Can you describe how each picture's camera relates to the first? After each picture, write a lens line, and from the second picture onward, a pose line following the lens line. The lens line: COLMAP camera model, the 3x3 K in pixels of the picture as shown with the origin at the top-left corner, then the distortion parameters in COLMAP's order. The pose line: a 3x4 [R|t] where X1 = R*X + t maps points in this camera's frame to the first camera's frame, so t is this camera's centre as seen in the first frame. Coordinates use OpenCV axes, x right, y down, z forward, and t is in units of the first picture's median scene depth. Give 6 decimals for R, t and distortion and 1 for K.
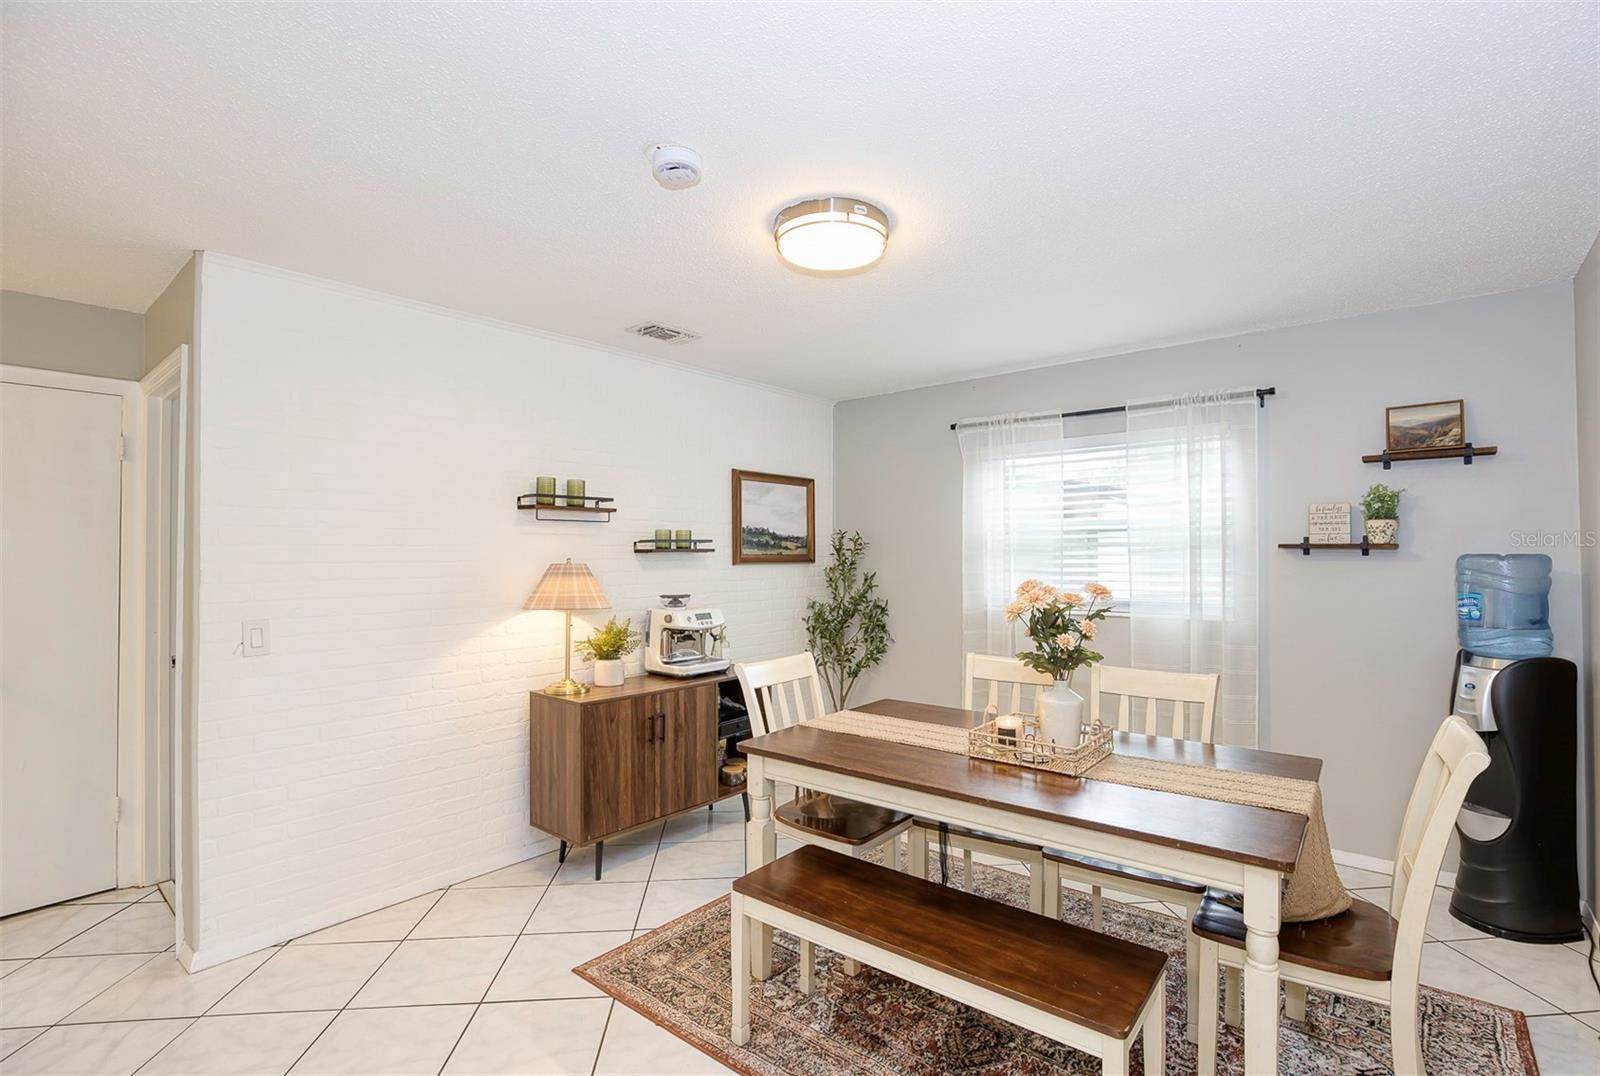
lens RADIAL K [[740.9, 0, 809.9], [0, 740.9, 539.8], [0, 0, 1]] dist [-0.005691, 0.001798]
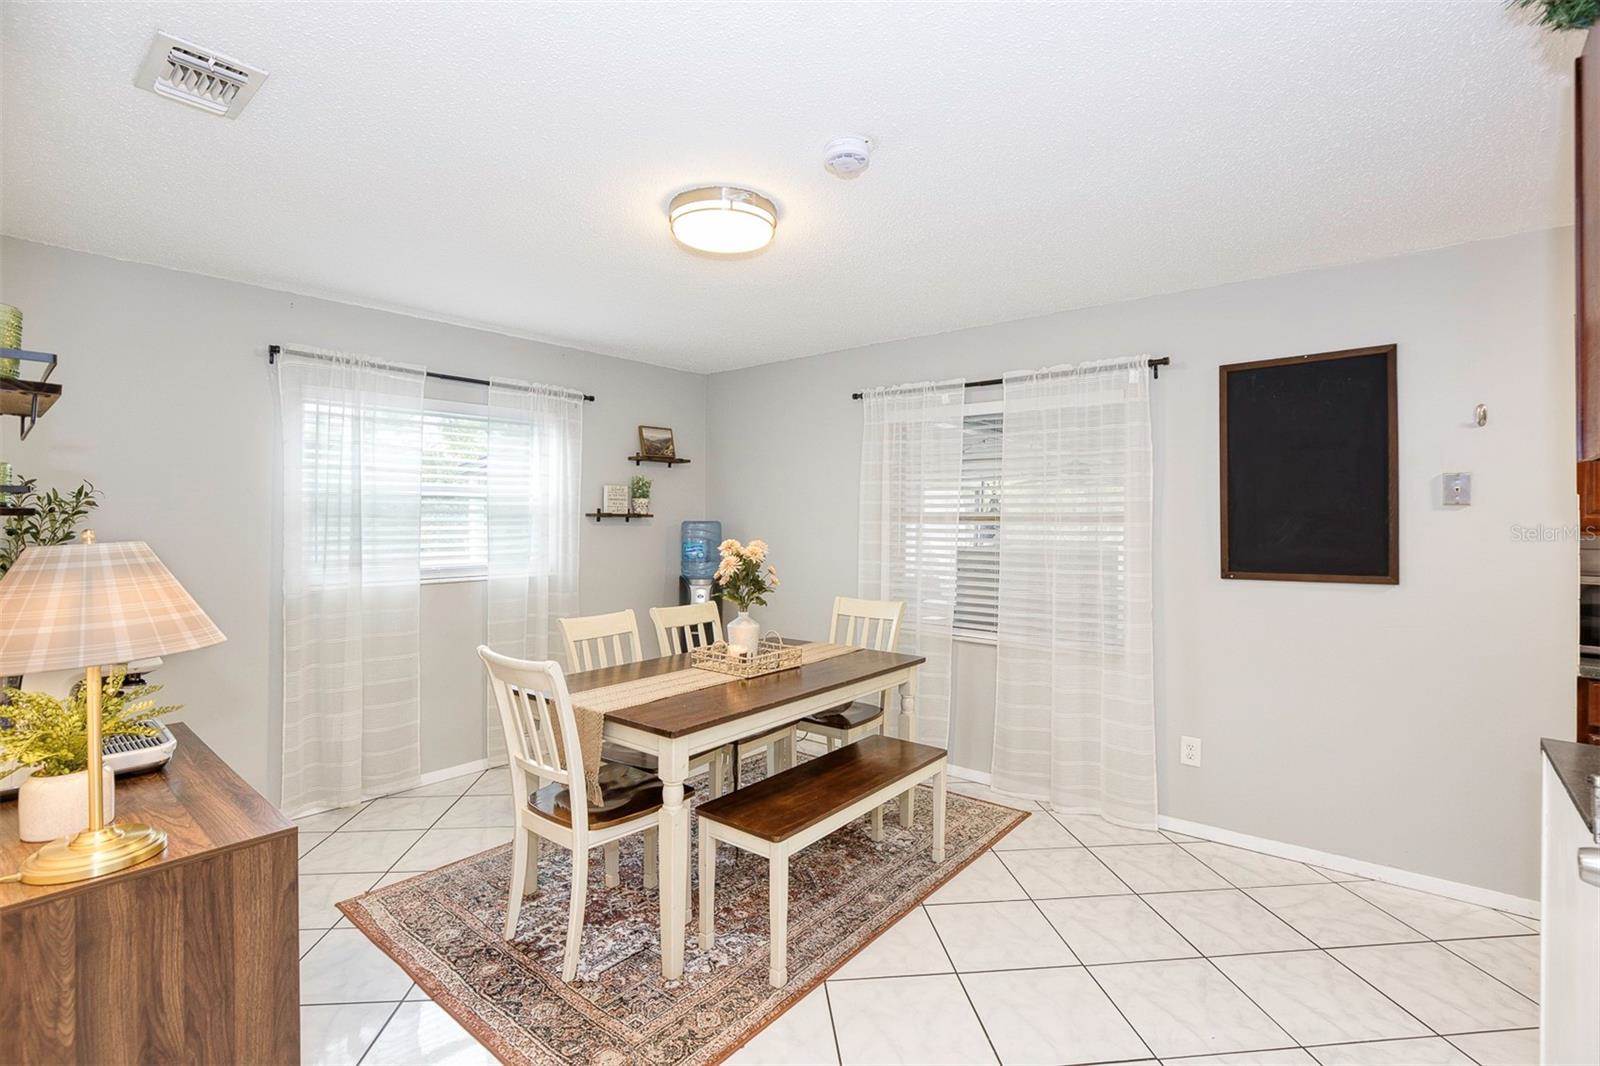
lens RADIAL K [[747.2, 0, 806.9], [0, 747.2, 521.2], [0, 0, 1]] dist [-0.026321, 0.004706]
pose [[-0.003447, -0.003923, 0.999986, -0.745967], [-0.025128, 0.999677, 0.003836, 0.004977], [-0.999678, -0.025114, -0.003544, 0.632450]]
